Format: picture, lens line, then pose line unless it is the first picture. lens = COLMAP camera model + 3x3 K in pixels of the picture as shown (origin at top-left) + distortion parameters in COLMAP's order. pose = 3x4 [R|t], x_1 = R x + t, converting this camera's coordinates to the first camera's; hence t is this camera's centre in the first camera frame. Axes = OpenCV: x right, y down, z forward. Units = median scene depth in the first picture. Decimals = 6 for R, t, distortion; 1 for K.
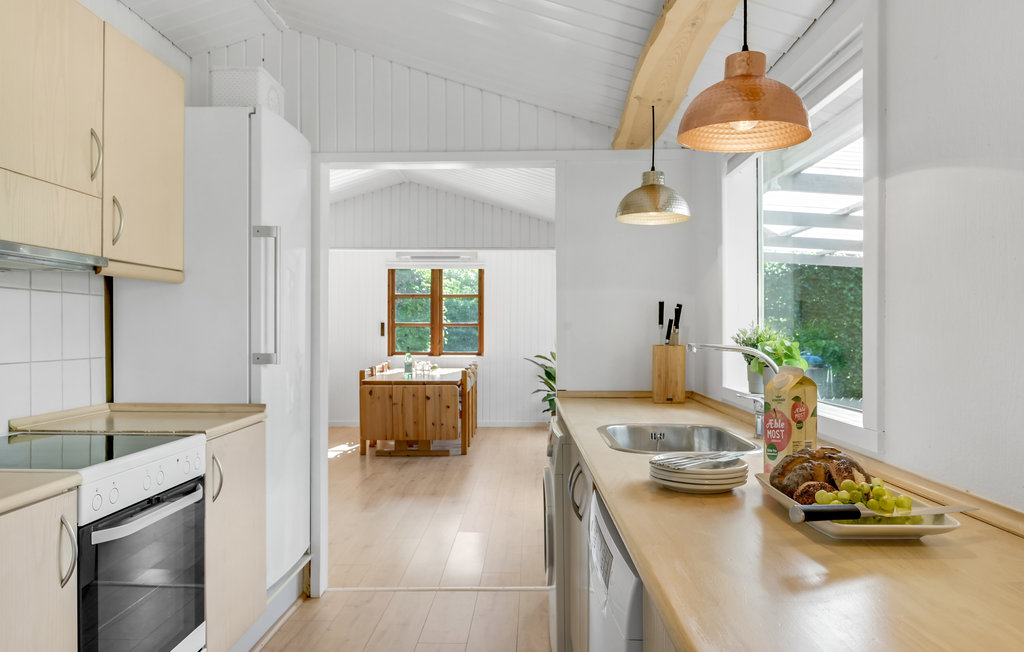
lens RADIAL K [[687.9, 0, 508.2], [0, 687.9, 327.9], [0, 0, 1]] dist [0.043618, 0.000373]
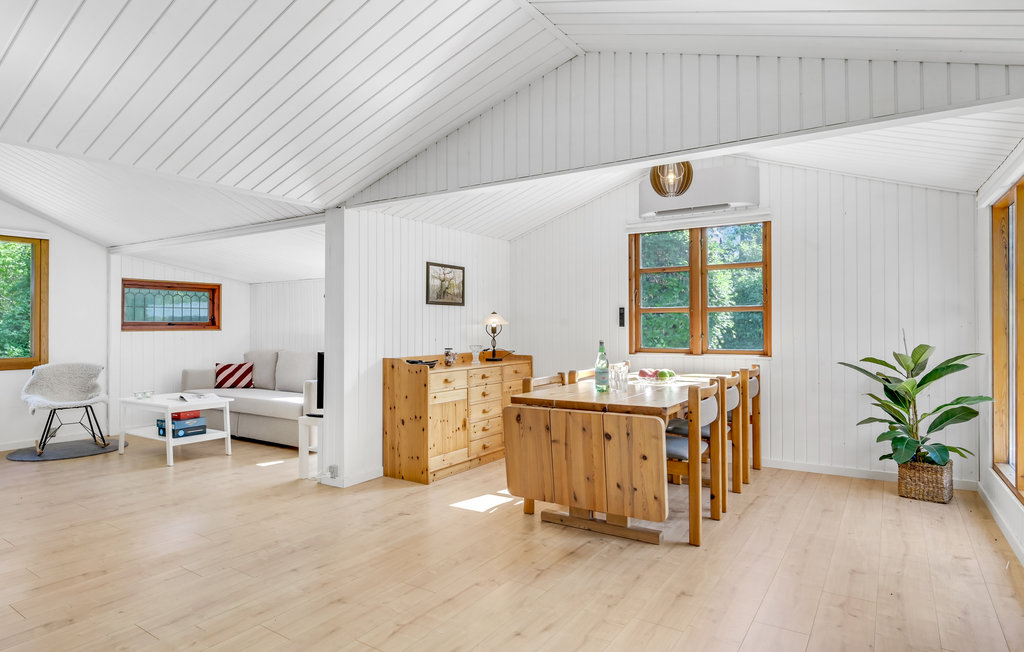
lens RADIAL K [[565.4, 0, 519.7], [0, 565.4, 324.7], [0, 0, 1]] dist [-0.007811, 0.002379]
pose [[0.846854, -0.008584, -0.531756, 0.047600], [0.008631, 0.999960, -0.002398, 0.011139], [0.531755, -0.002559, 0.846894, 0.459108]]
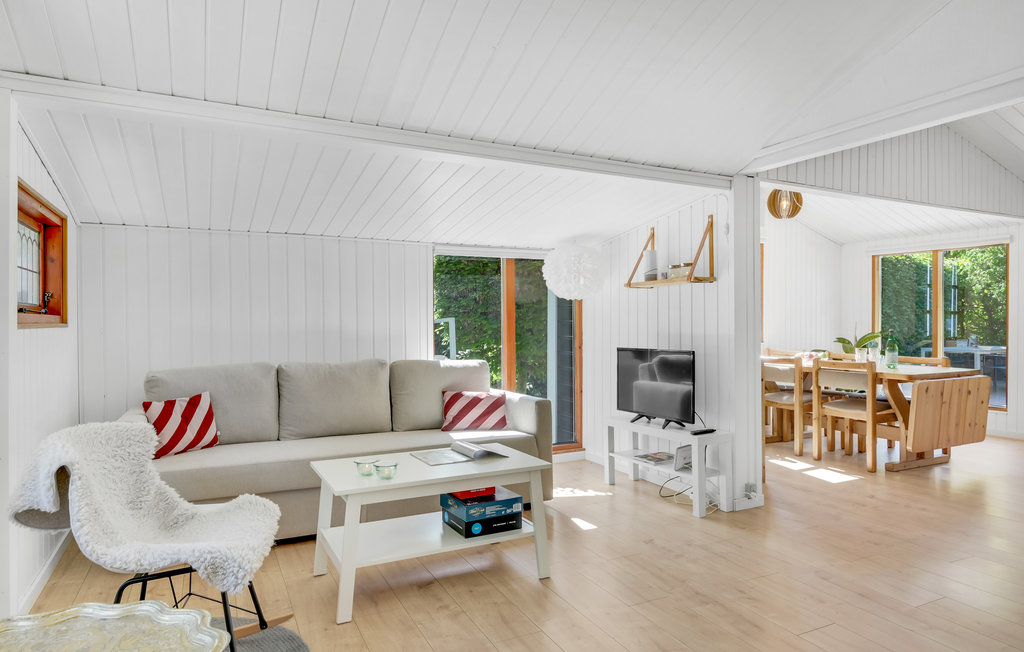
lens RADIAL K [[625.9, 0, 516.0], [0, 625.9, 326.8], [0, 0, 1]] dist [0.004336, 0.001640]
pose [[0.888399, -0.010657, 0.458949, -0.721270], [0.001005, 0.999773, 0.021270, 0.006335], [-0.459072, -0.018435, 0.888208, 0.462422]]
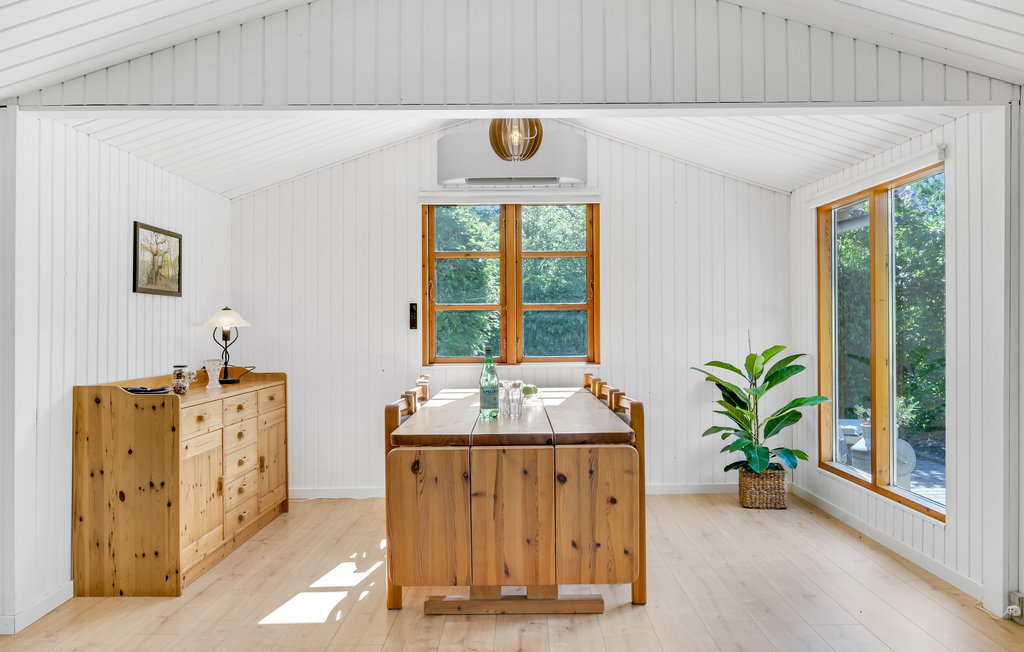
lens RADIAL K [[723.2, 0, 513.9], [0, 723.2, 321.1], [0, 0, 1]] dist [-0.007561, 0.001160]
pose [[0.999914, -0.011496, 0.006252, -0.113354], [0.011539, 0.999910, -0.006859, 0.011142], [-0.006173, 0.006931, 0.999957, 0.458536]]
